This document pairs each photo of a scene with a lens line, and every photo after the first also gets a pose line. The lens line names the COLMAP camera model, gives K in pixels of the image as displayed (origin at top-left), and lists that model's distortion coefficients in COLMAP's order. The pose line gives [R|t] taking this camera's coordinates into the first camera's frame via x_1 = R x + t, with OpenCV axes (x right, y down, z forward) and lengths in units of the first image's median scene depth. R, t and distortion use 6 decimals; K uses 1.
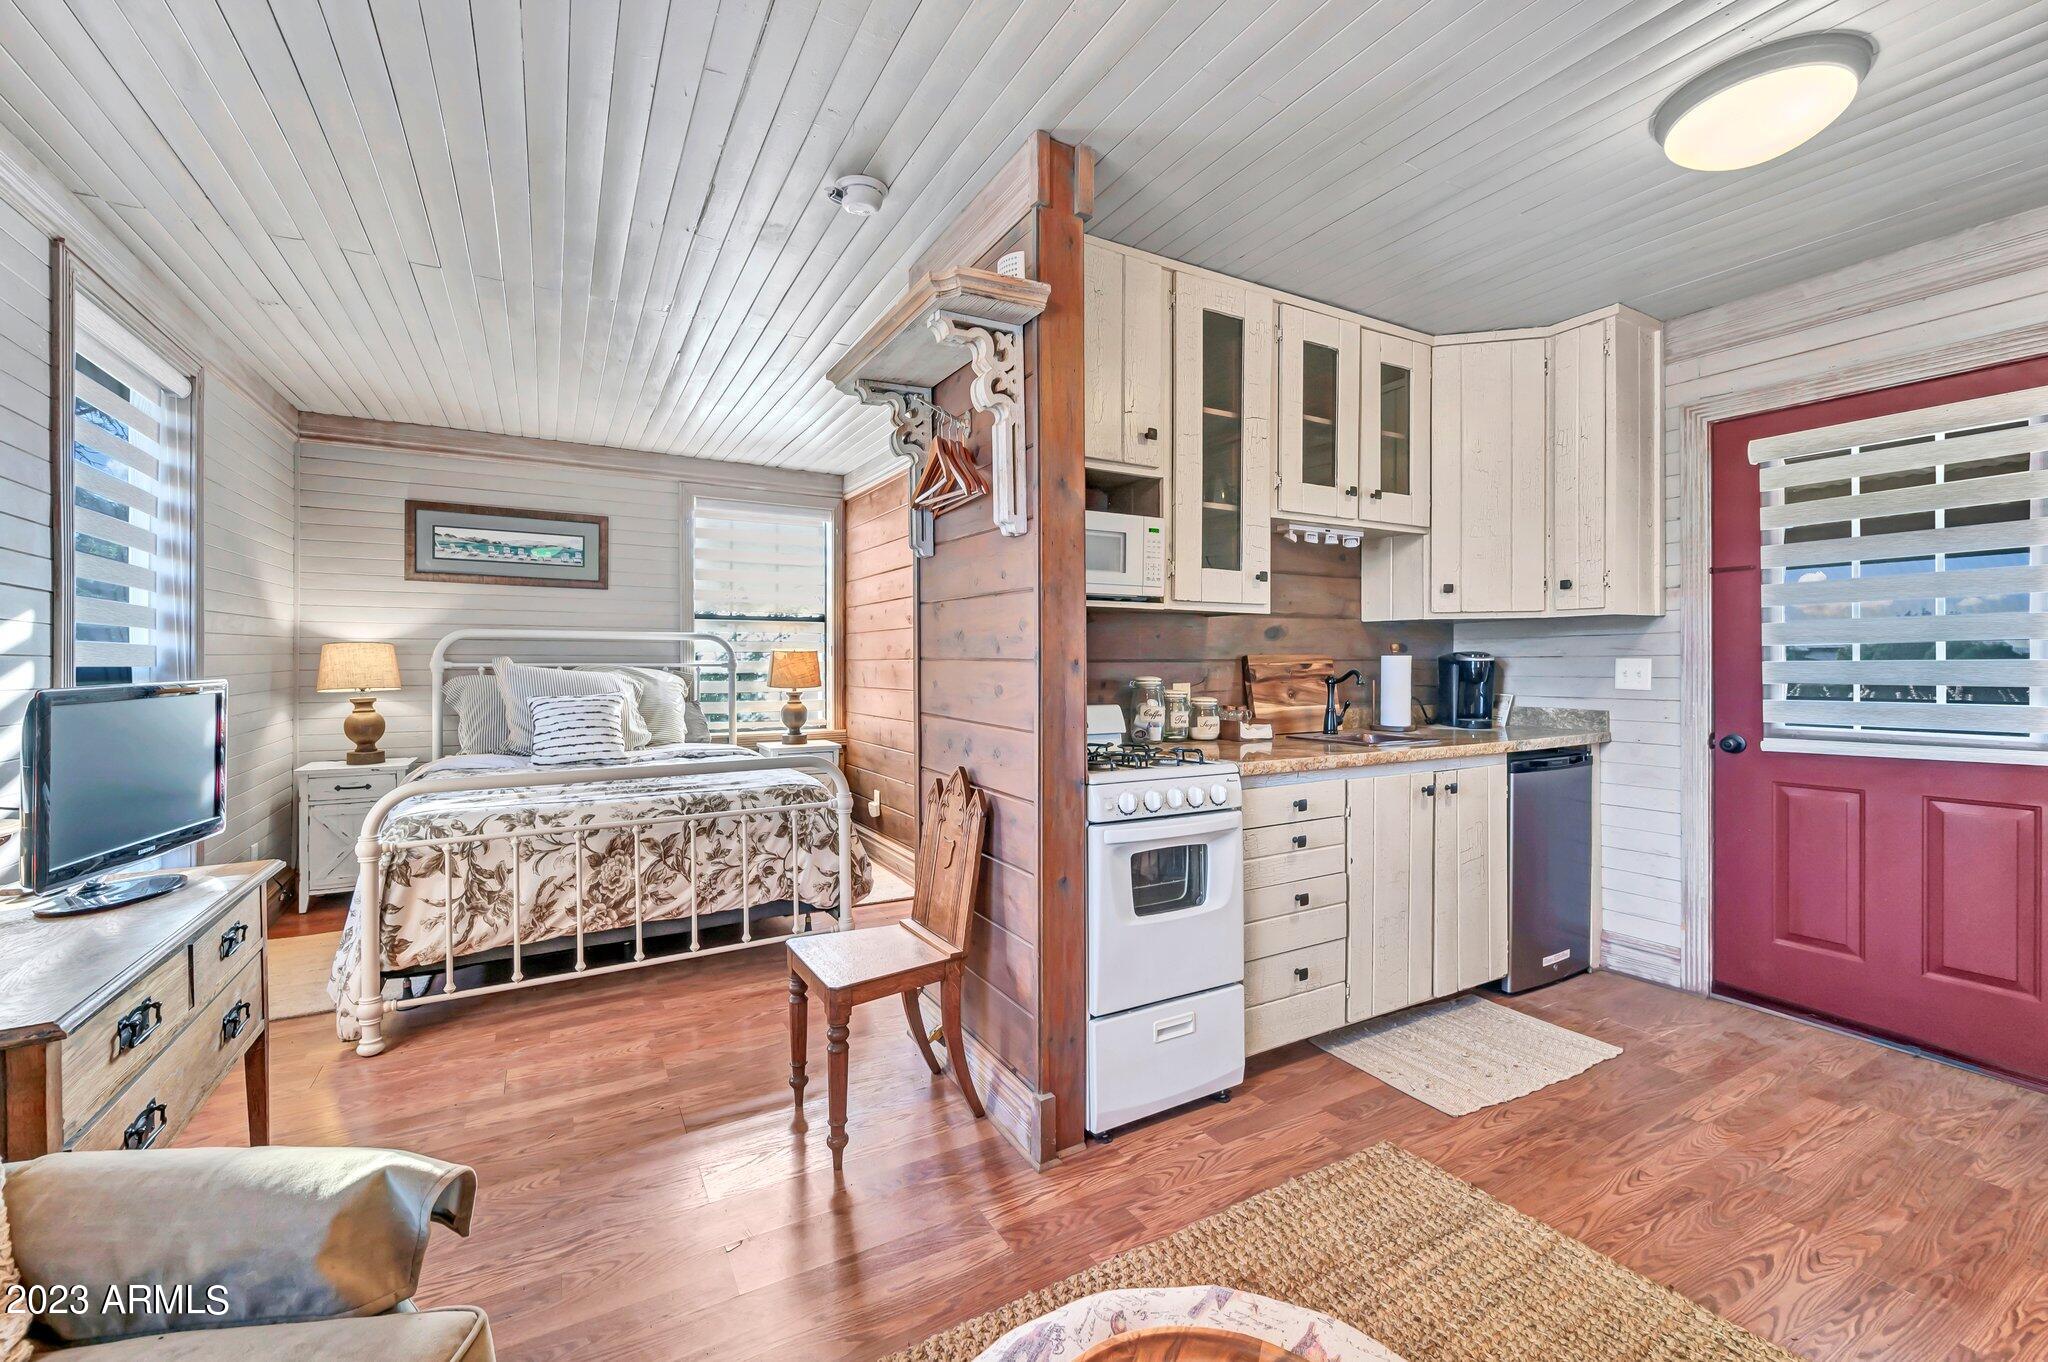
lens RADIAL K [[832.2, 0, 1015.6], [0, 832.2, 667.5], [0, 0, 1]] dist [-0.001253, 0.000478]
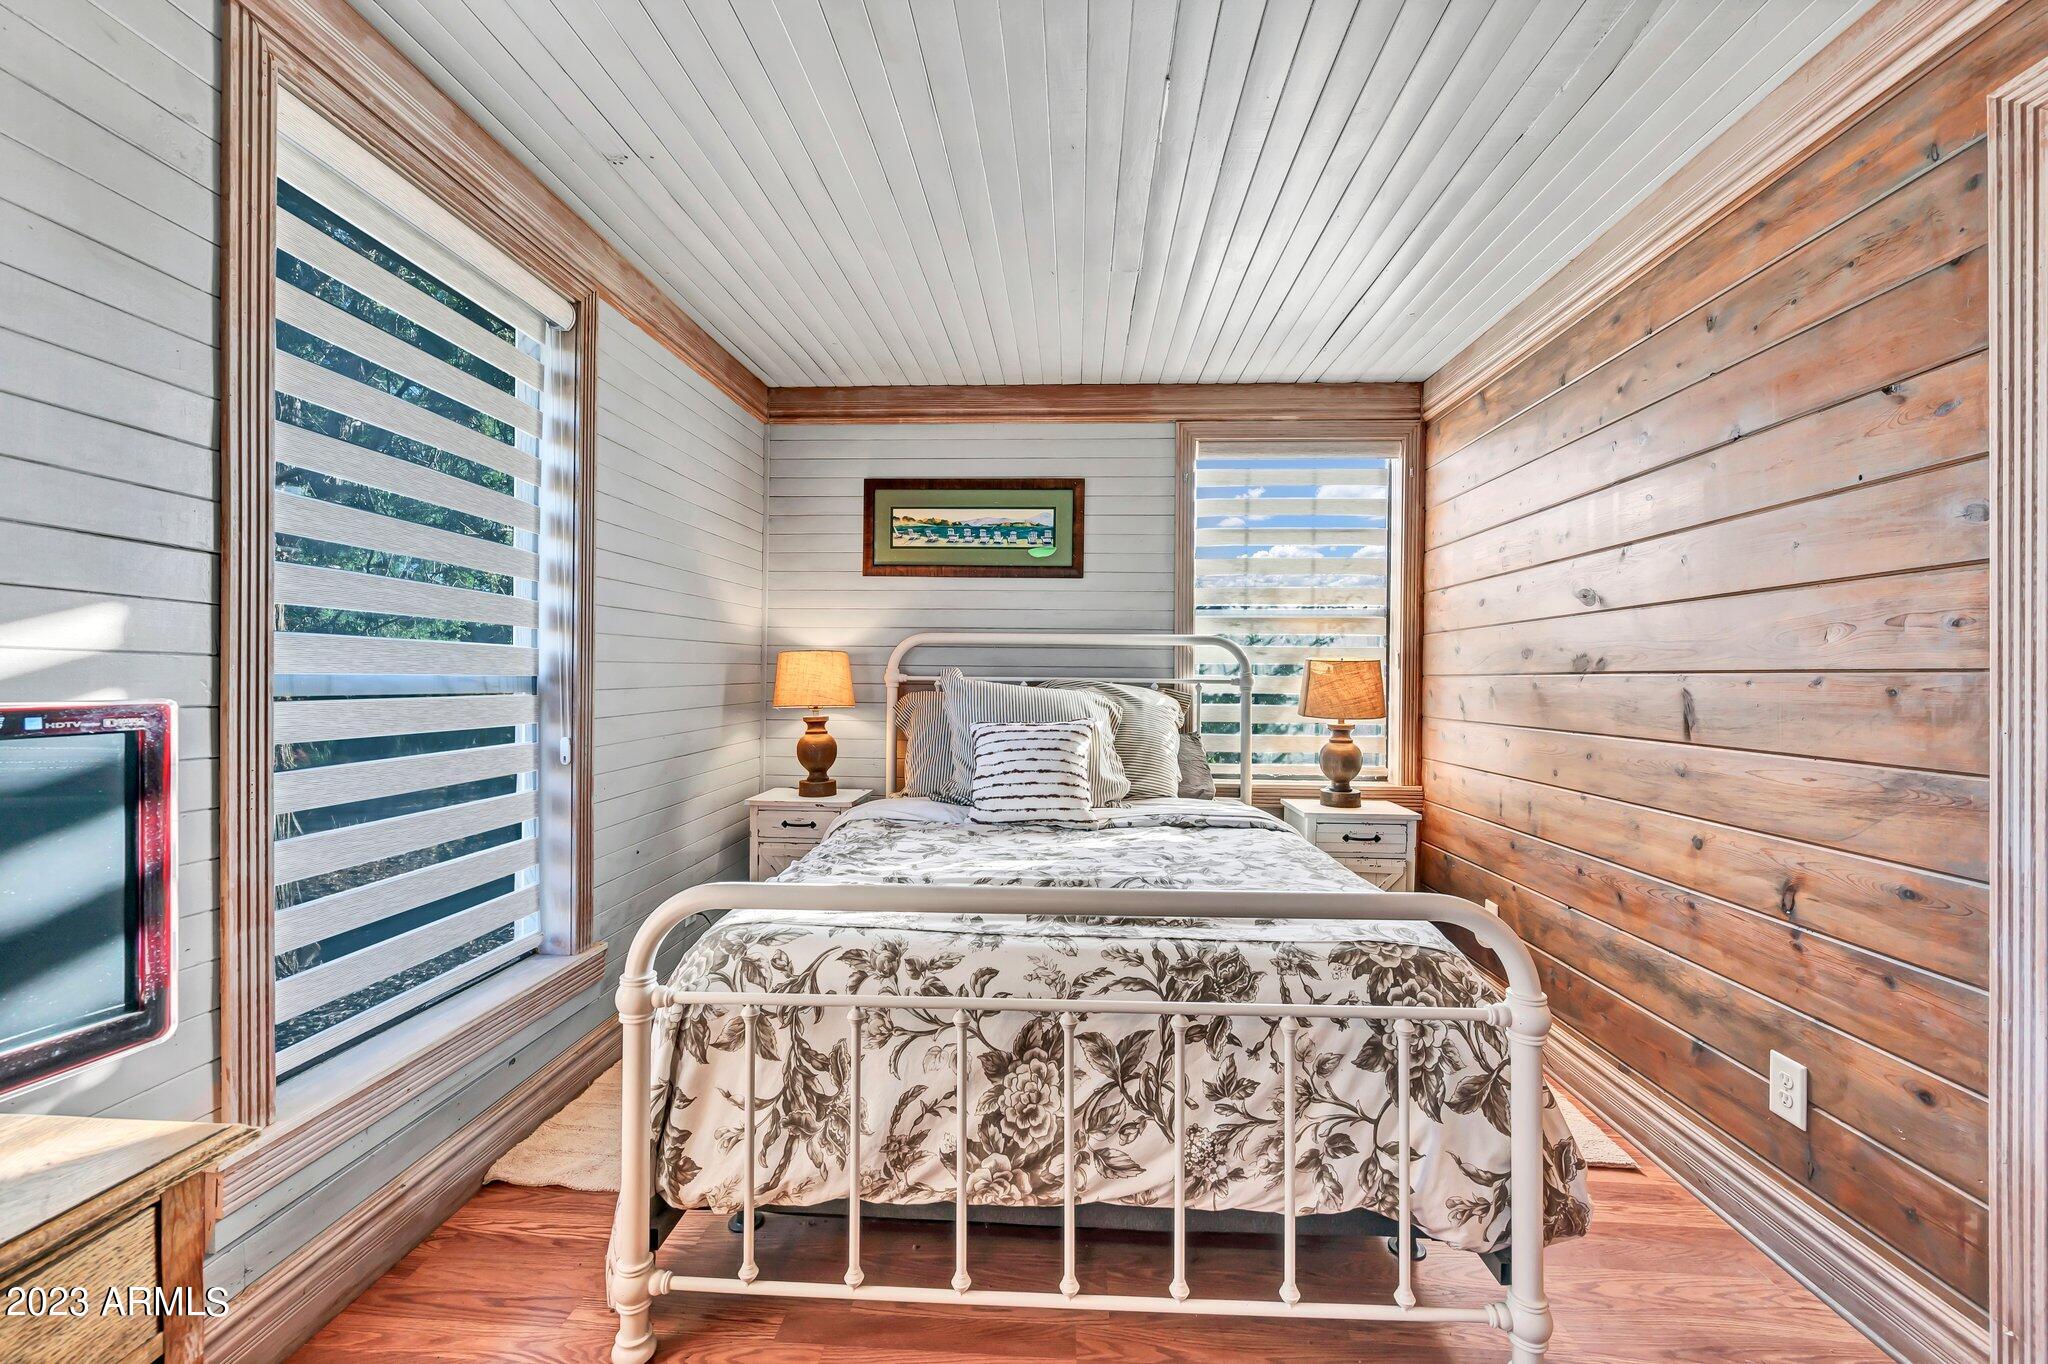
lens RADIAL K [[828.5, 0, 1025.3], [0, 828.5, 679.4], [0, 0, 1]] dist [-0.001166, 0.000347]
pose [[0.839482, 0.007855, -0.543331, -0.166341], [-0.011900, 0.999921, -0.003930, 0.000094], [0.543257, 0.009765, 0.839509, 0.445967]]
